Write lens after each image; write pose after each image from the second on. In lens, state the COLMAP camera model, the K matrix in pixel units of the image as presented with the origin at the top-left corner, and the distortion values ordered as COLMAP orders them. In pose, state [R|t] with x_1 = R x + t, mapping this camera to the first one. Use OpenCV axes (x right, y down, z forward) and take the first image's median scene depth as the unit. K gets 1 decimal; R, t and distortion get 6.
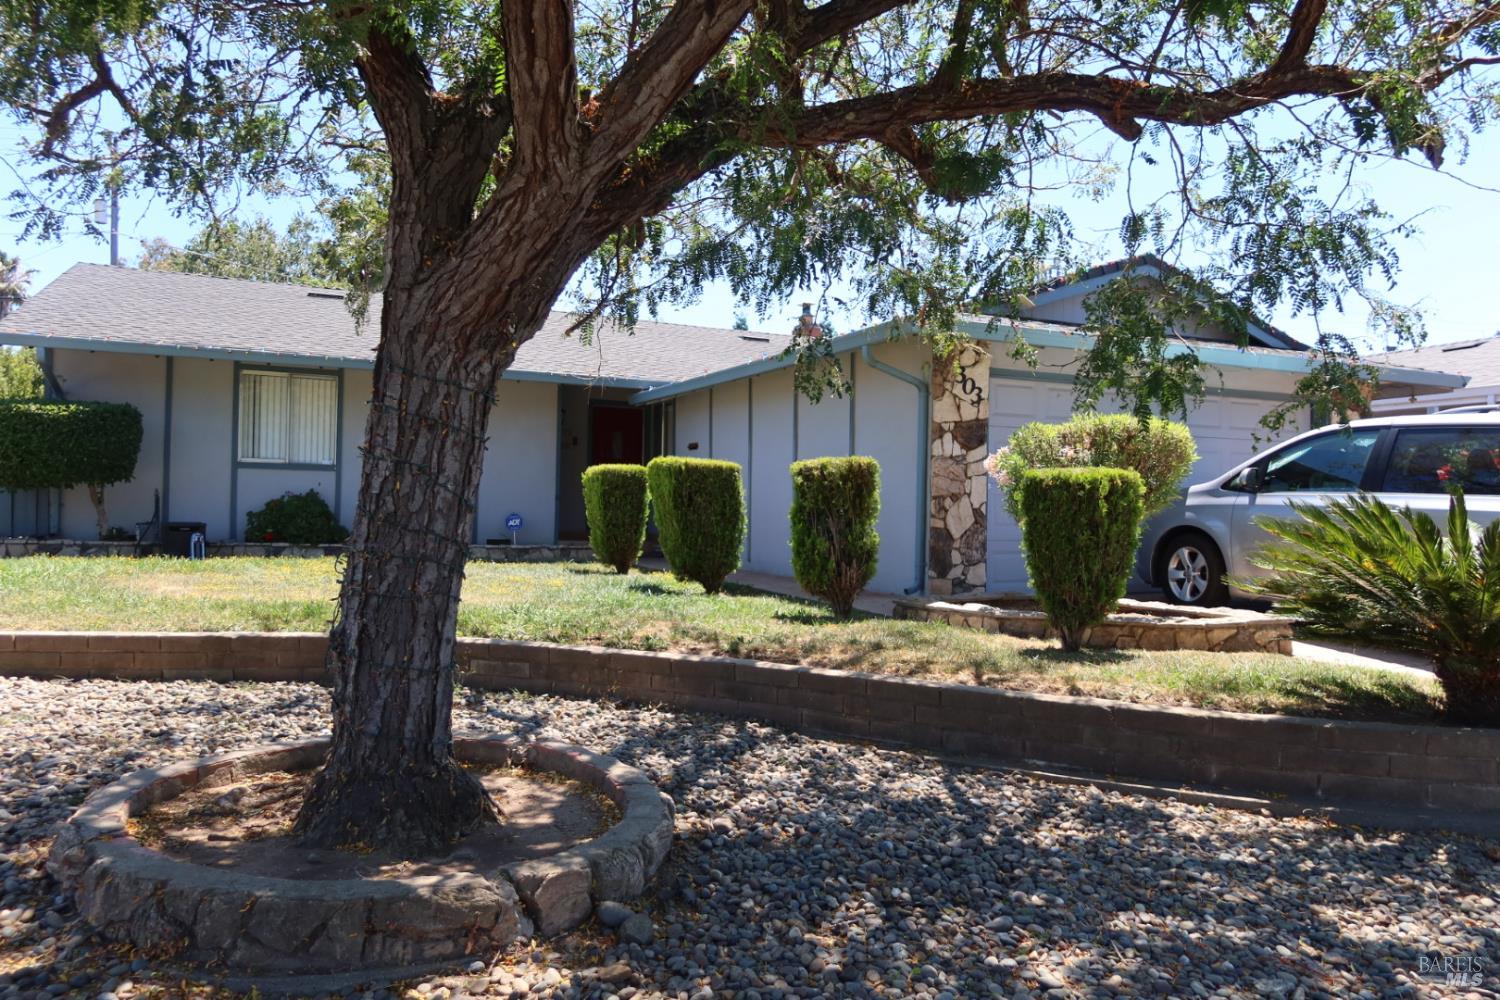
lens RADIAL K [[1039.9, 0, 749.0], [0, 1039.9, 489.5], [0, 0, 1]] dist [-0.022792, 0.015704]
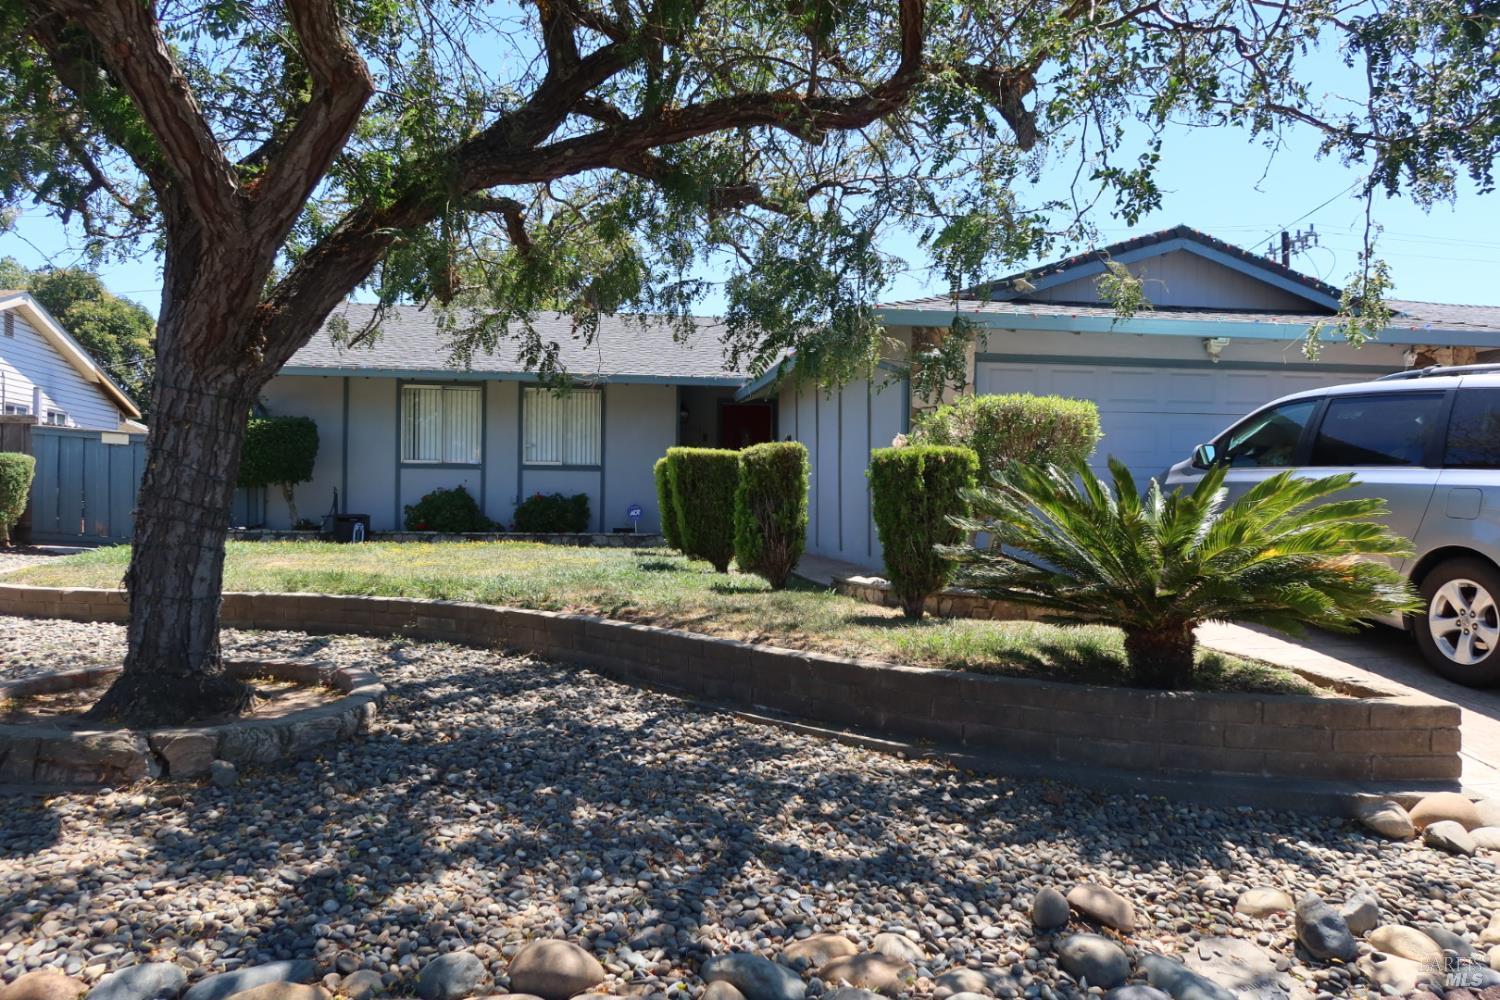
lens RADIAL K [[1039.9, 0, 746.9], [0, 1039.9, 499.5], [0, 0, 1]] dist [-0.022792, 0.015704]
pose [[0.960433, -0.011226, -0.278284, 0.303863], [0.014165, 0.999863, 0.008553, 0.014753], [0.278150, -0.012156, 0.960461, -0.043163]]
